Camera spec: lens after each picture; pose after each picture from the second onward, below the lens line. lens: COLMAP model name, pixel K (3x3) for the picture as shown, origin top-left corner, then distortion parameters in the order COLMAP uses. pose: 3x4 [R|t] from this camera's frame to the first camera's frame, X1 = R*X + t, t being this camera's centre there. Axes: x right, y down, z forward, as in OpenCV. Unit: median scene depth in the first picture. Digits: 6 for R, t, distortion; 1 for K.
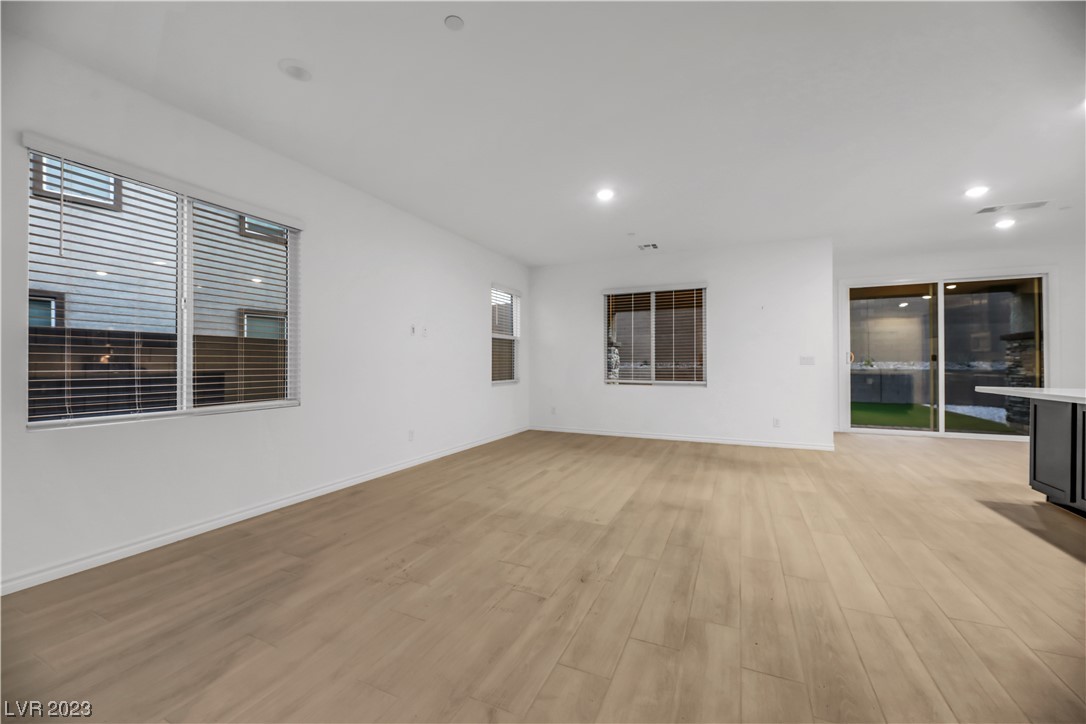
lens RADIAL K [[435.3, 0, 536.7], [0, 435.3, 364.9], [0, 0, 1]] dist [0.000750, 0.000108]
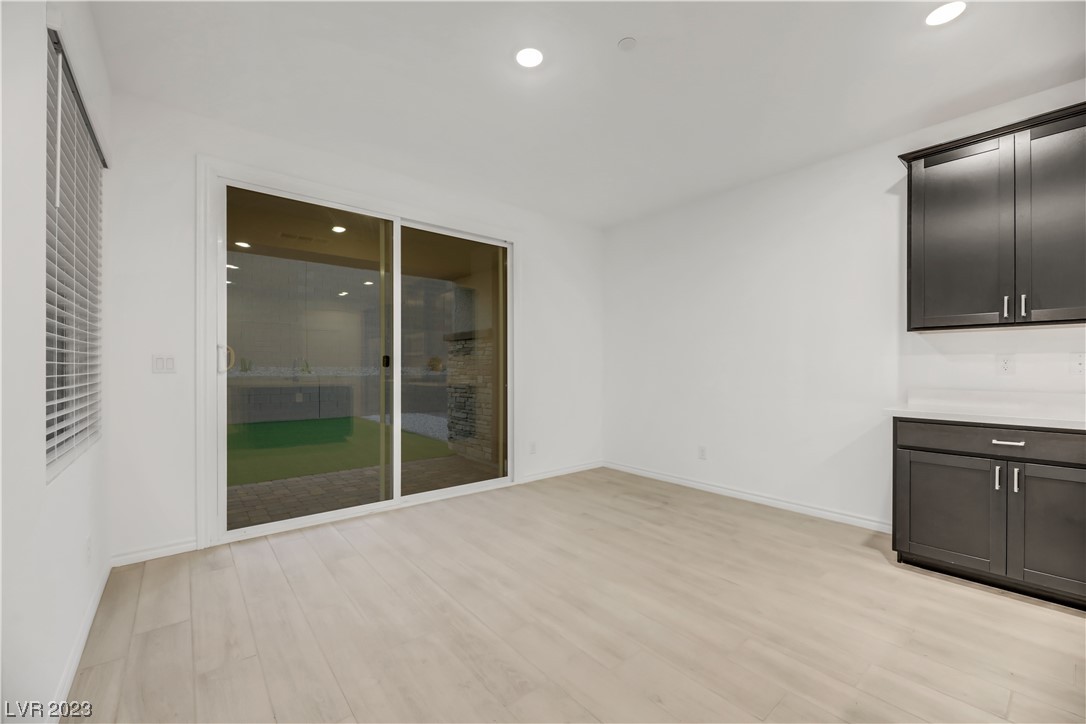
lens RADIAL K [[435.3, 0, 536.7], [0, 435.3, 364.9], [0, 0, 1]] dist [0.000750, 0.000108]
pose [[0.440848, 0.008358, 0.897543, 0.432282], [-0.000061, 0.999957, -0.009282, -0.005652], [-0.897582, 0.004038, 0.440830, 0.504993]]
